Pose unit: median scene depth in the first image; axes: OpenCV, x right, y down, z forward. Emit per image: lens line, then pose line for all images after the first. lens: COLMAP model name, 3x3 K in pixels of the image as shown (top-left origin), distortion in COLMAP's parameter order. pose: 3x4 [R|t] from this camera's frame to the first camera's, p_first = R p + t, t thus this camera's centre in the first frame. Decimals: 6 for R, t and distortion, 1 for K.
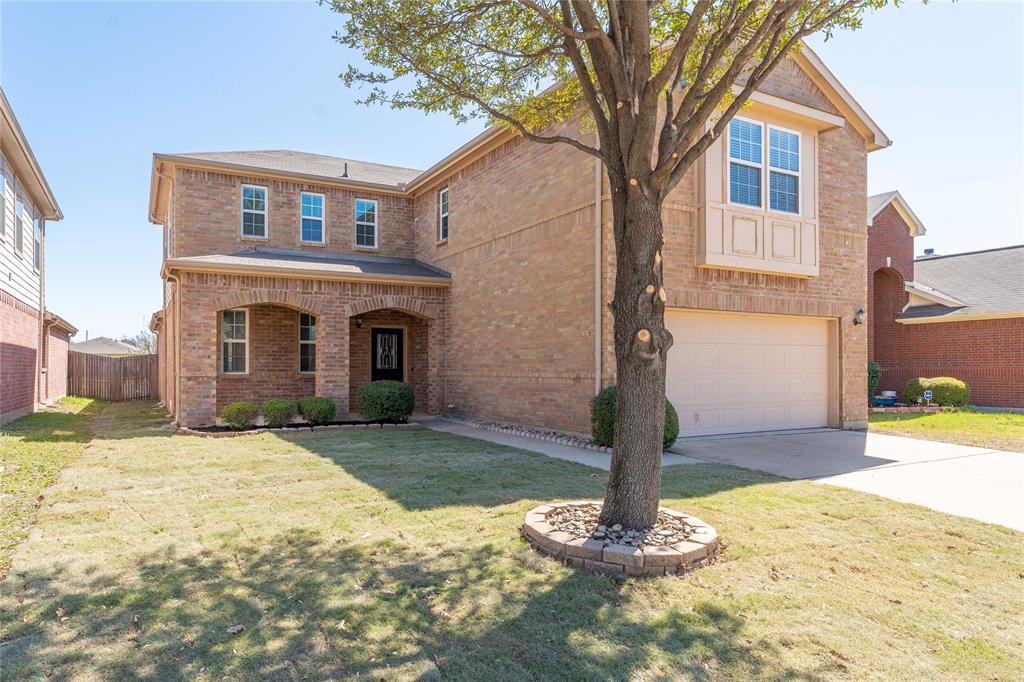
lens RADIAL K [[664.2, 0, 539.8], [0, 664.2, 361.4], [0, 0, 1]] dist [-0.002592, 0.000967]
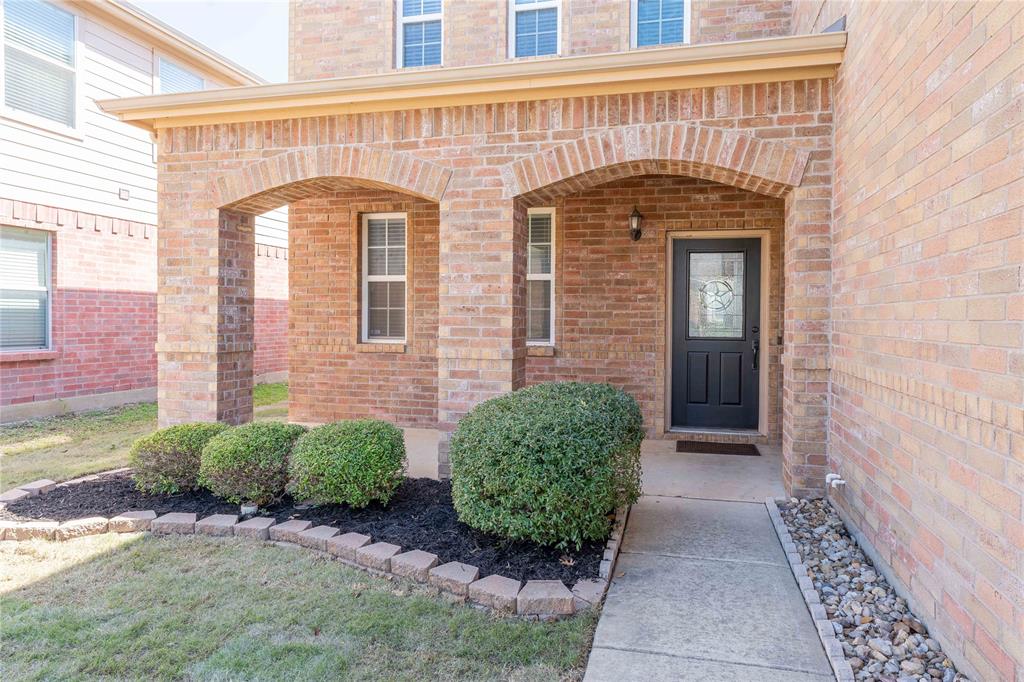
lens RADIAL K [[666.6, 0, 488.8], [0, 666.6, 325.1], [0, 0, 1]] dist [0.002405, -0.000797]
pose [[0.680927, 0.014391, -0.732210, -0.028597], [-0.002021, 0.999840, 0.017772, -0.004206], [0.732348, -0.010621, 0.680847, 0.765006]]
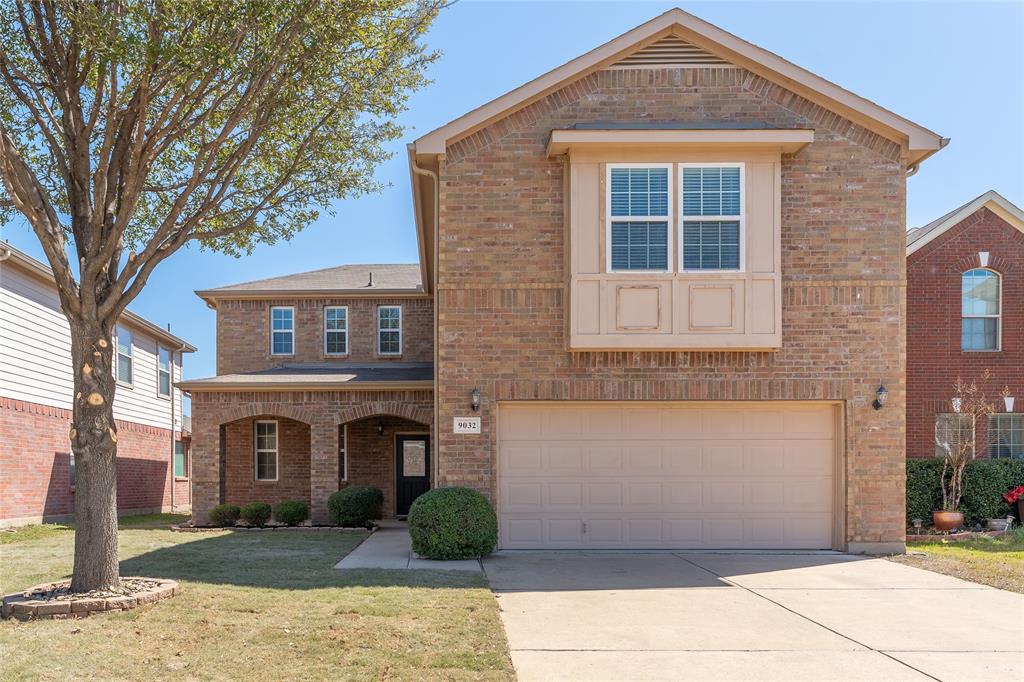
lens RADIAL K [[776.8, 0, 442.1], [0, 776.8, 484.0], [0, 0, 1]] dist [-0.000185, -0.008665]
pose [[0.863374, -0.000533, -0.504564, 0.478617], [0.006930, 0.999918, 0.010800, 0.013681], [0.504516, -0.012821, 0.863307, 0.036740]]
